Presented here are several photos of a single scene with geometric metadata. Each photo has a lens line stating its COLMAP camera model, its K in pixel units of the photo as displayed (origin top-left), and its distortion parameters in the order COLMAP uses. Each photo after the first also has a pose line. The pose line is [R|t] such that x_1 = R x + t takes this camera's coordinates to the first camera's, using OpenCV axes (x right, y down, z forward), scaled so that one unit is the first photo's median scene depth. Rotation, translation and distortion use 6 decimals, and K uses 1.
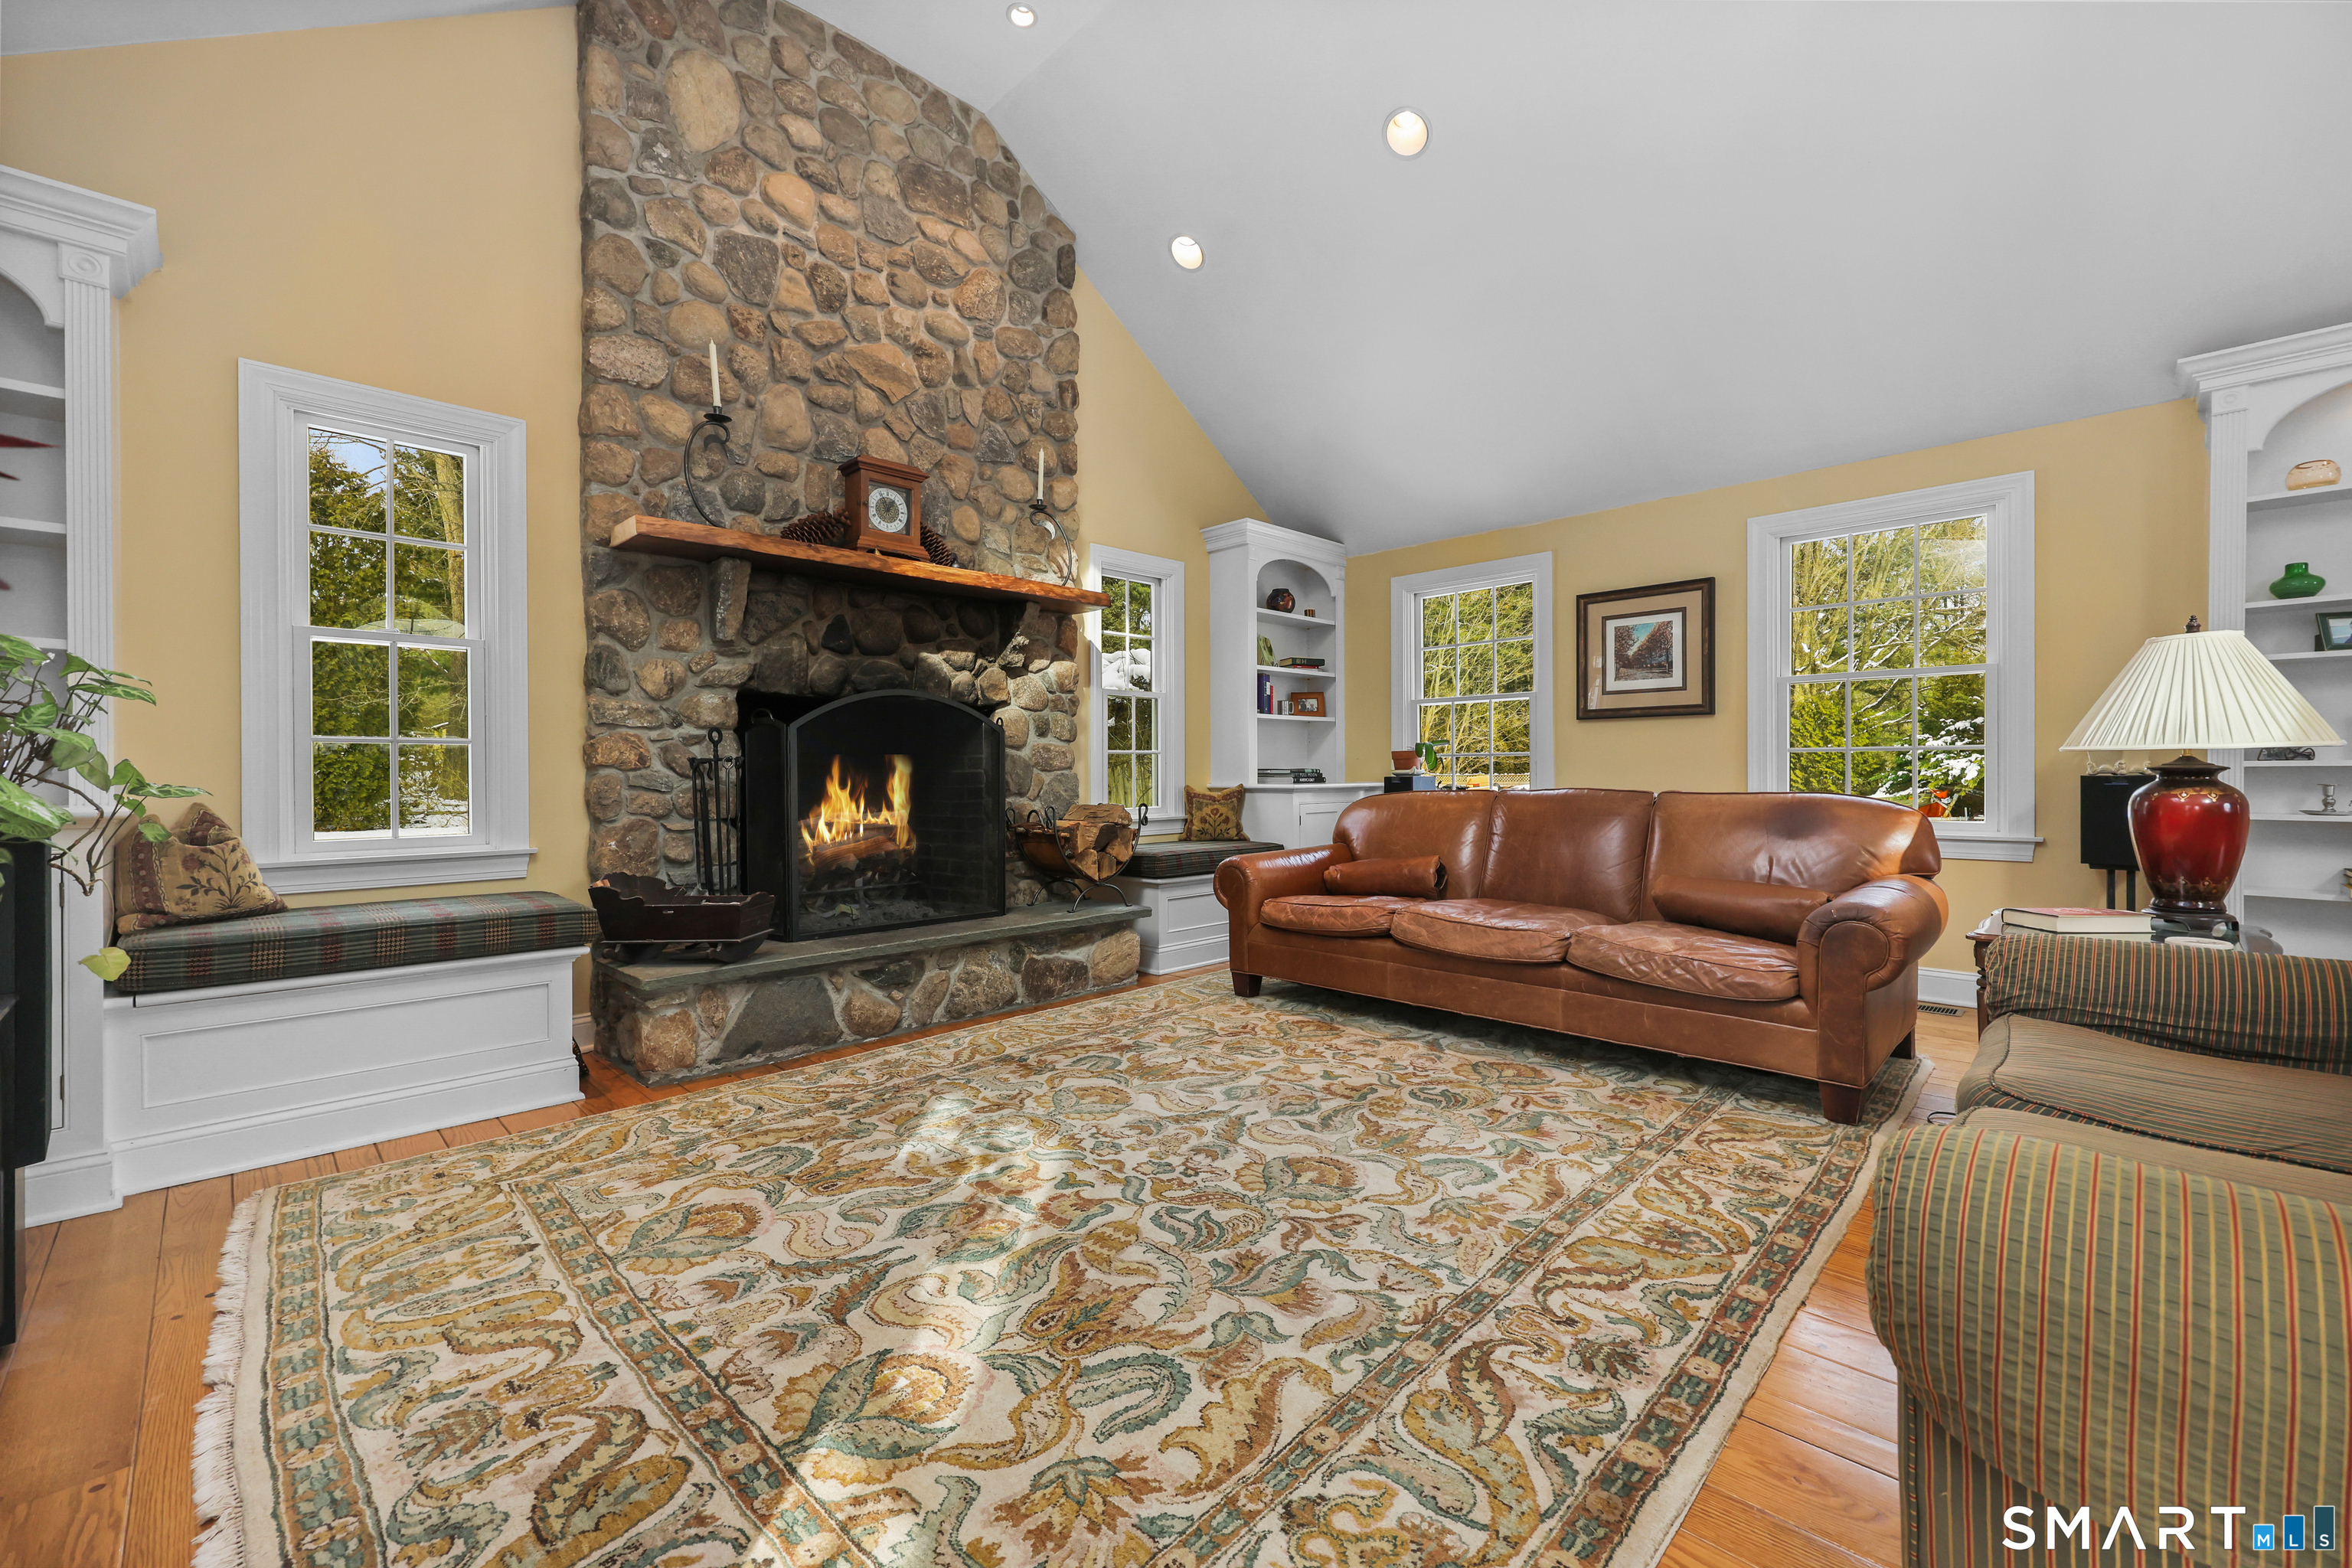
lens RADIAL K [[953.8, 0, 1176.0], [0, 953.8, 784.0], [0, 0, 1]] dist [-0.000287, -0.000233]
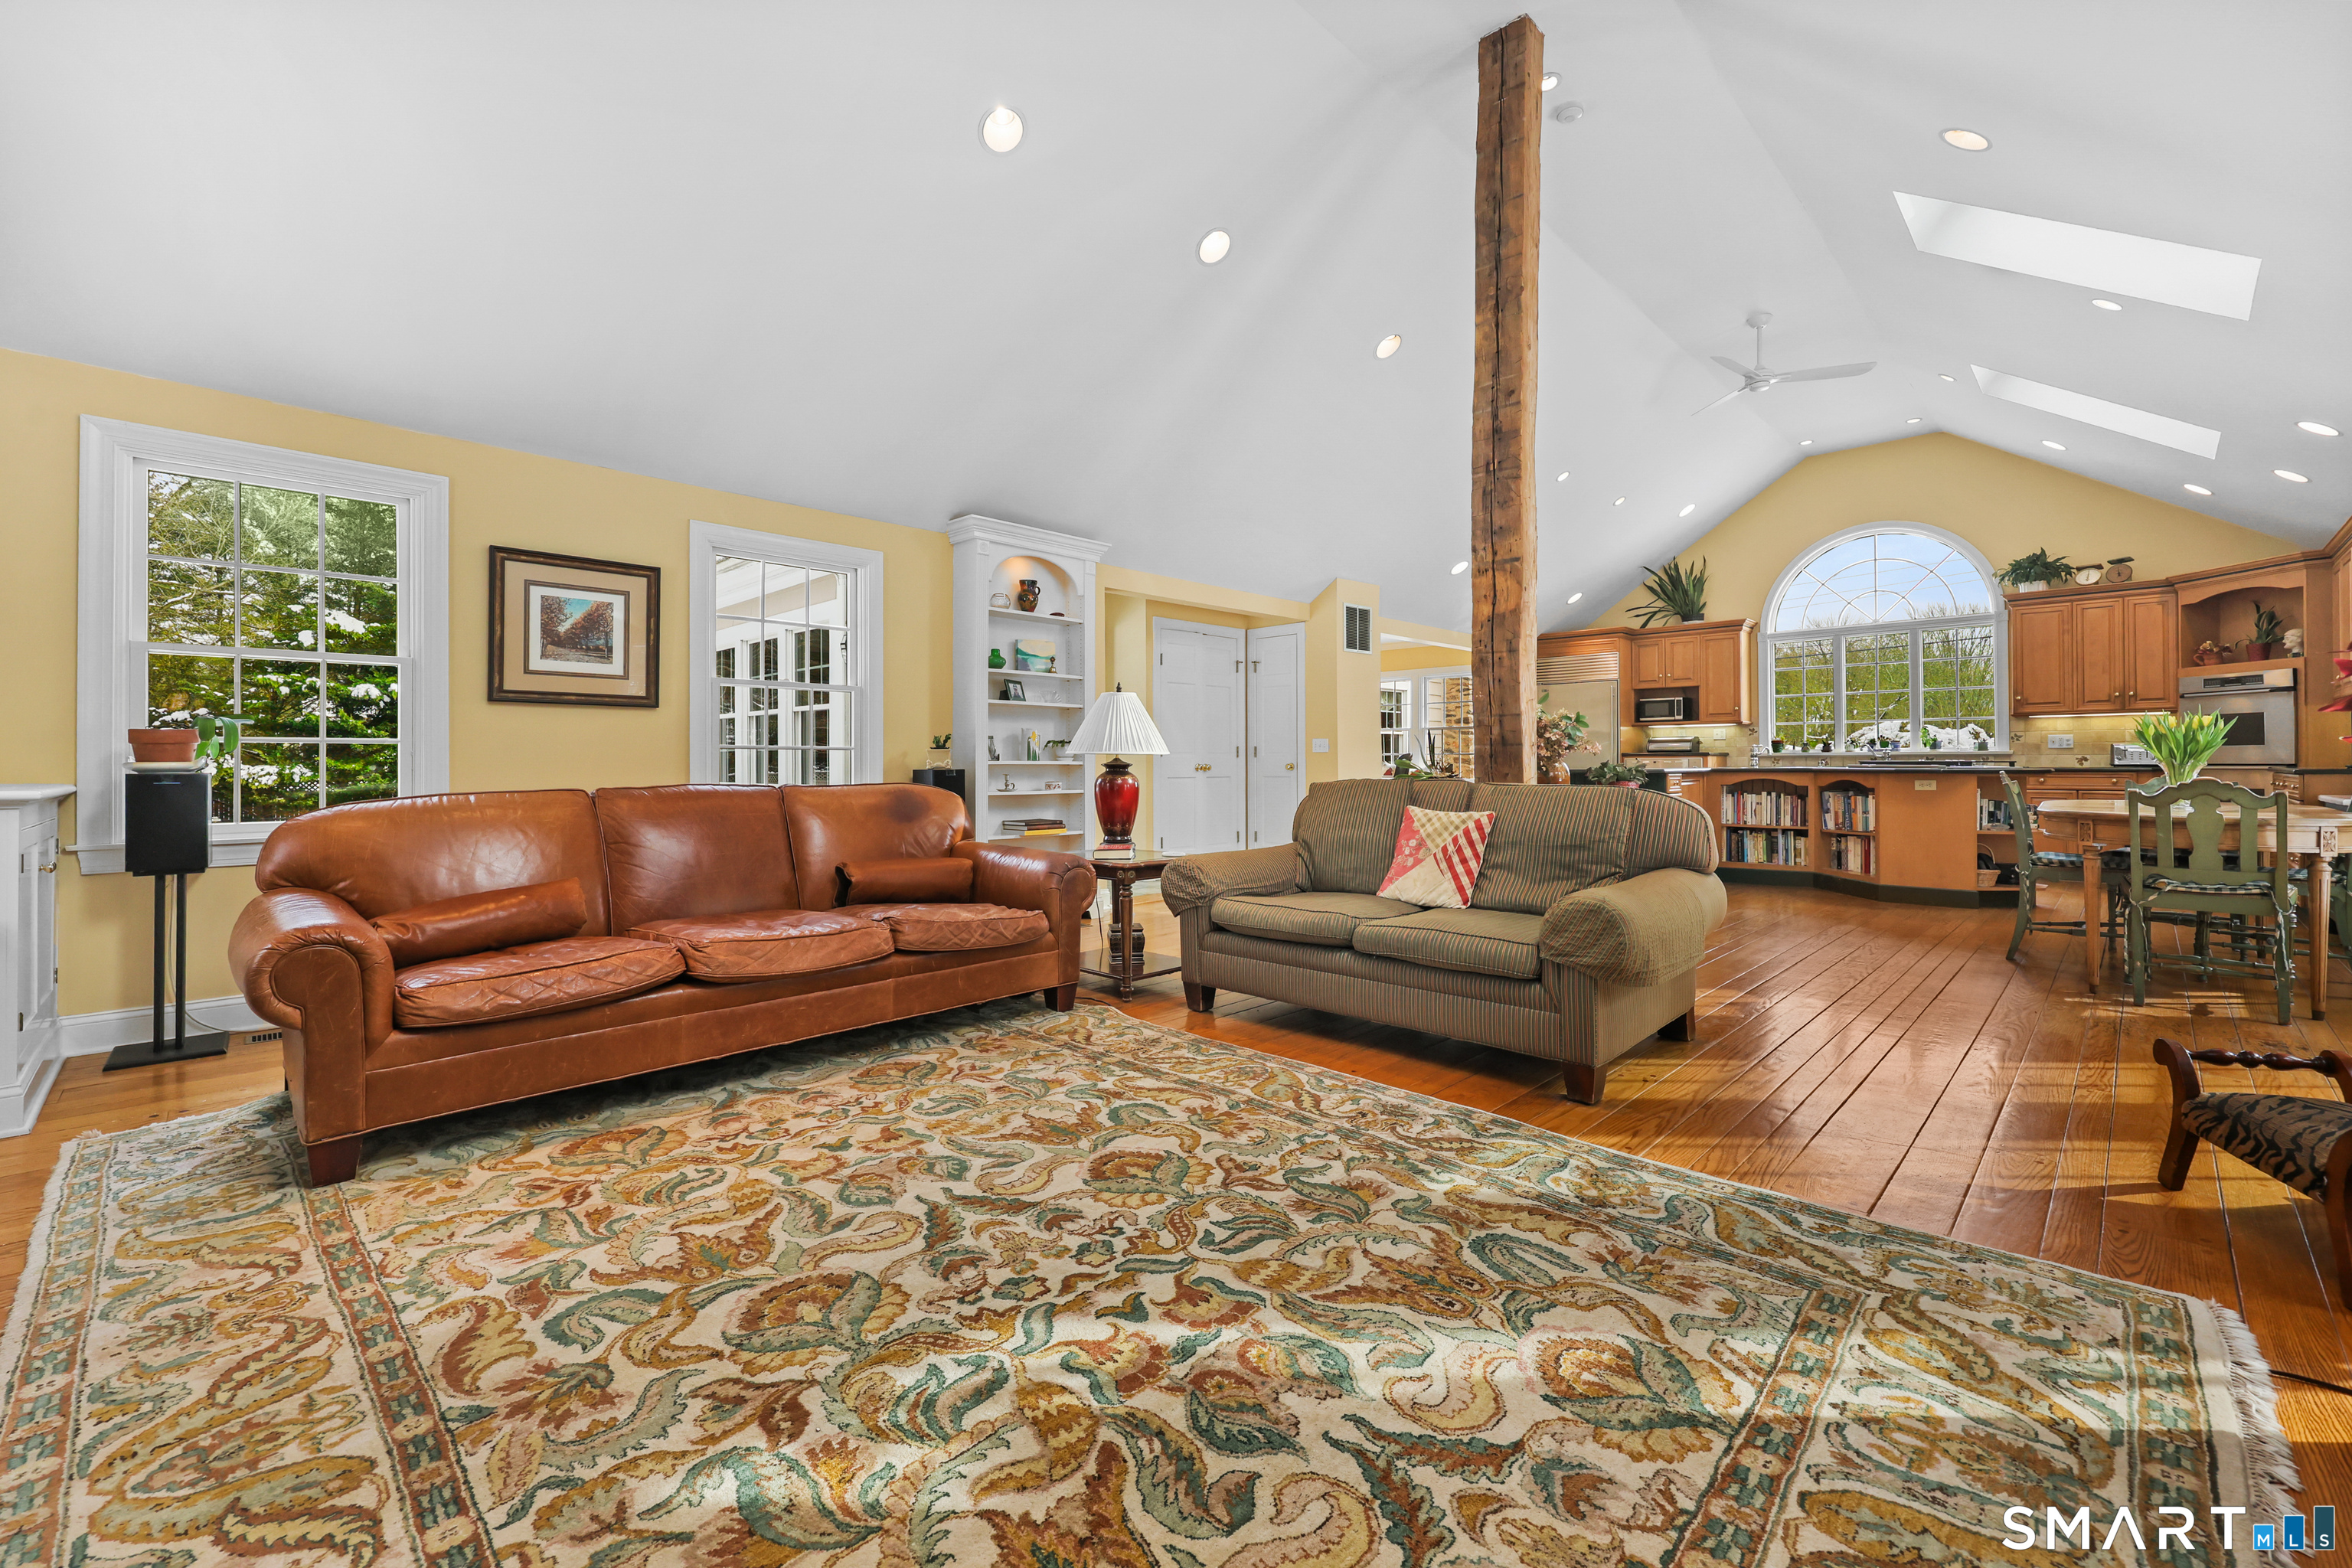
lens RADIAL K [[964.9, 0, 1179.2], [0, 964.9, 765.1], [0, 0, 1]] dist [0.004283, 0.000256]
pose [[-0.004215, 0.003393, 0.999985, -0.822441], [0.012497, 0.999916, -0.003340, -0.008134], [-0.999913, 0.012483, -0.004257, 0.902312]]
